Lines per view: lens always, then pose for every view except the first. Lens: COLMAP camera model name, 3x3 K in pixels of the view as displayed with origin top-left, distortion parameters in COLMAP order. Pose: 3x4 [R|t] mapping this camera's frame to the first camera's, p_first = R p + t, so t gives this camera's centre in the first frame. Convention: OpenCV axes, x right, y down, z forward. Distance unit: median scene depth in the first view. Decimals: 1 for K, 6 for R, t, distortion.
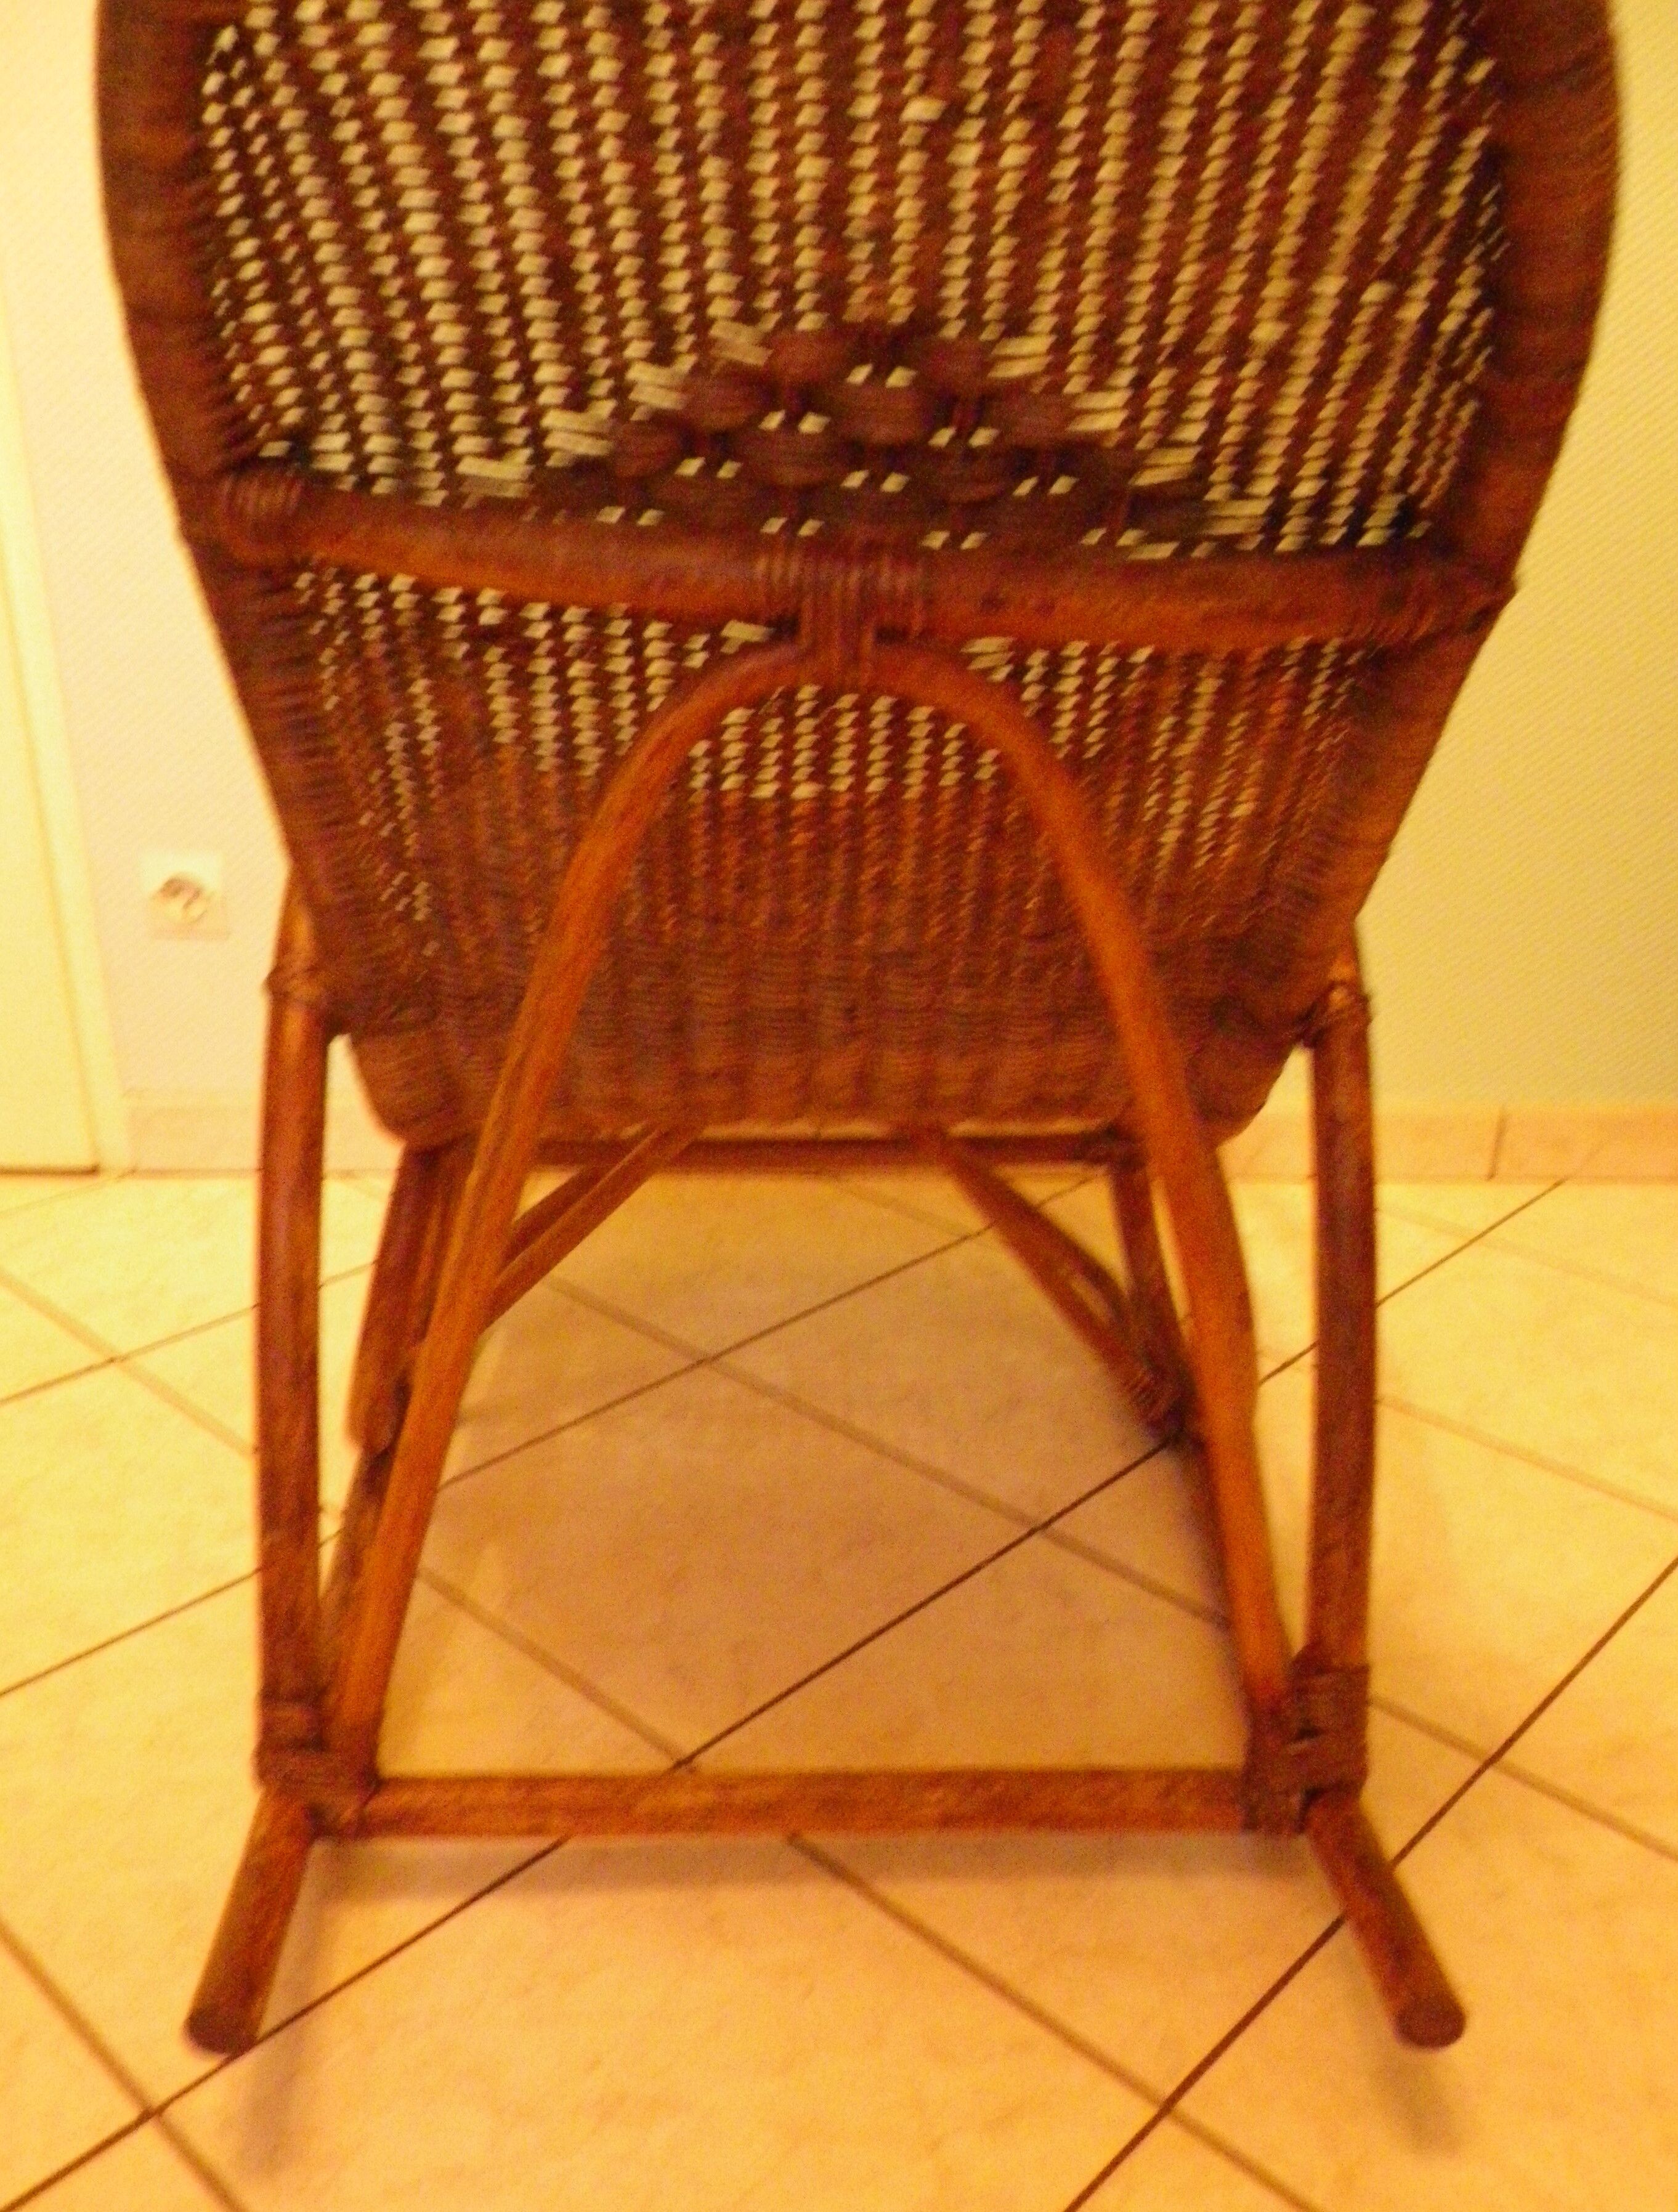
lens RADIAL K [[1859.8, 0, 796.5], [0, 1859.8, 1231.2], [0, 0, 1]] dist [-0.001797, -0.001167]
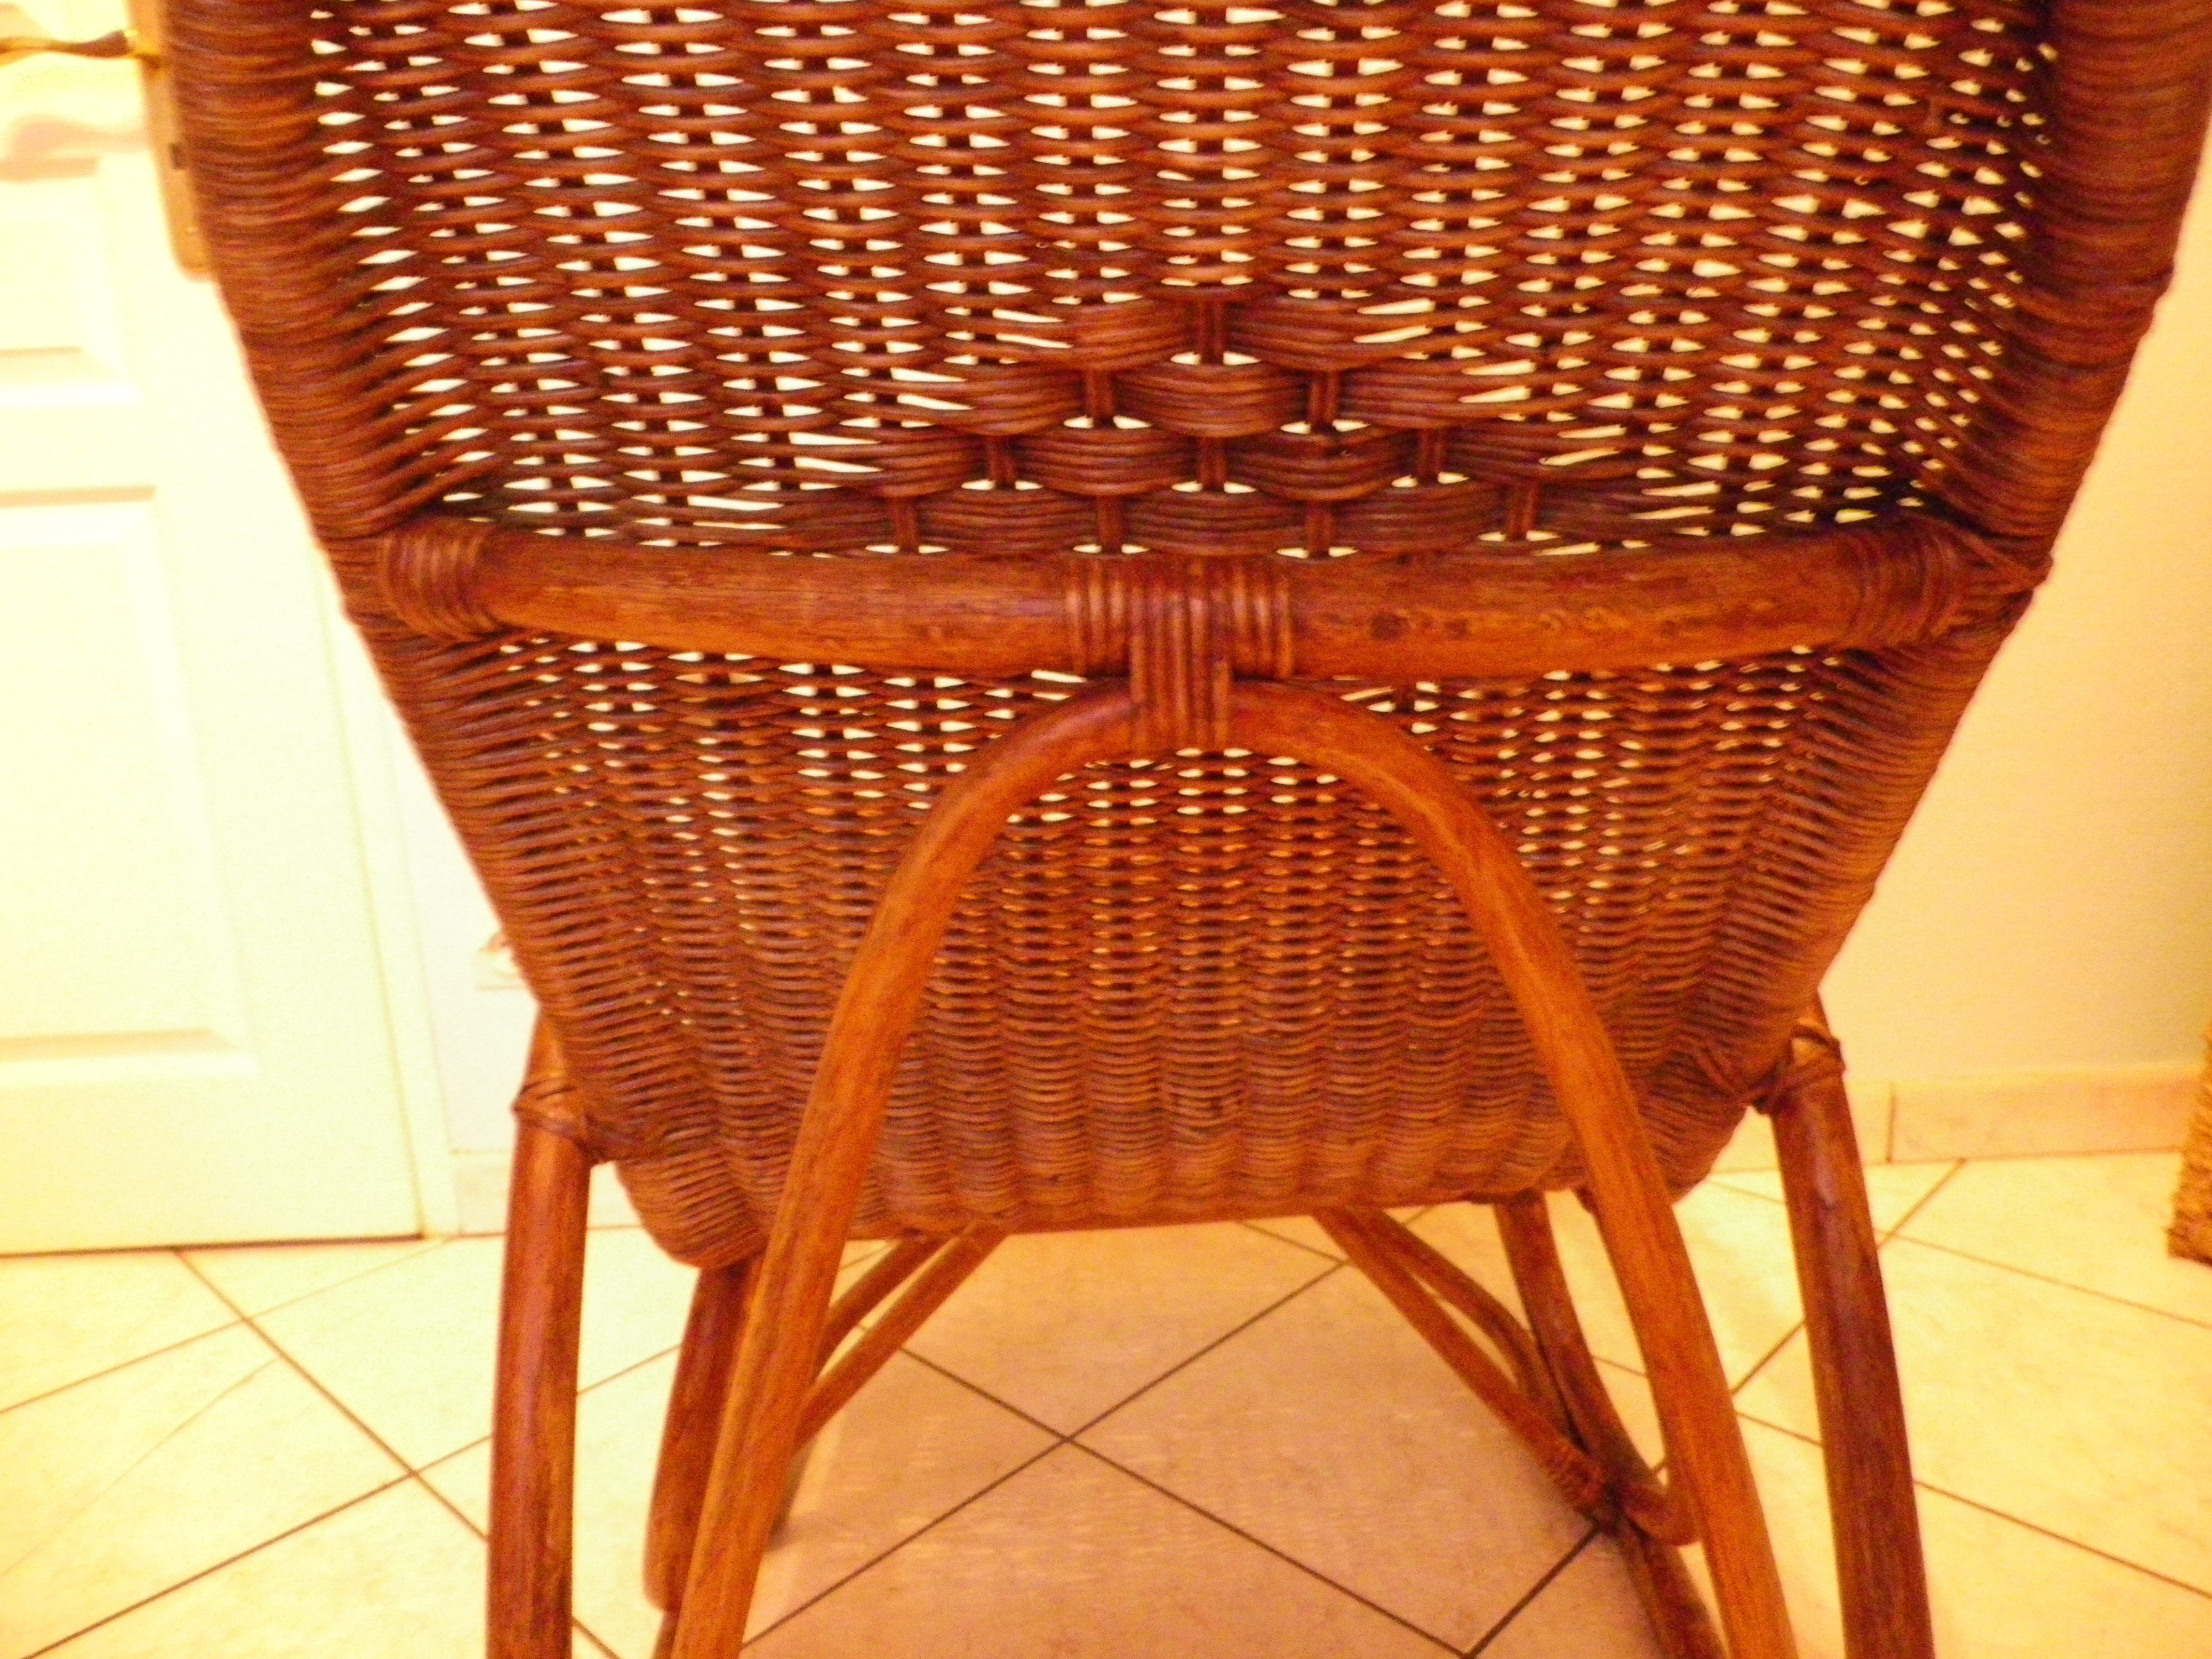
lens RADIAL K [[1831.0, 0, 1105.8], [0, 1831.0, 828.5], [0, 0, 1]] dist [-0.005445, -0.006137]
pose [[0.998083, -0.060583, -0.012636, -0.001985], [0.056504, 0.975357, -0.213275, -0.101943], [0.025246, 0.212152, 0.976911, 0.277815]]
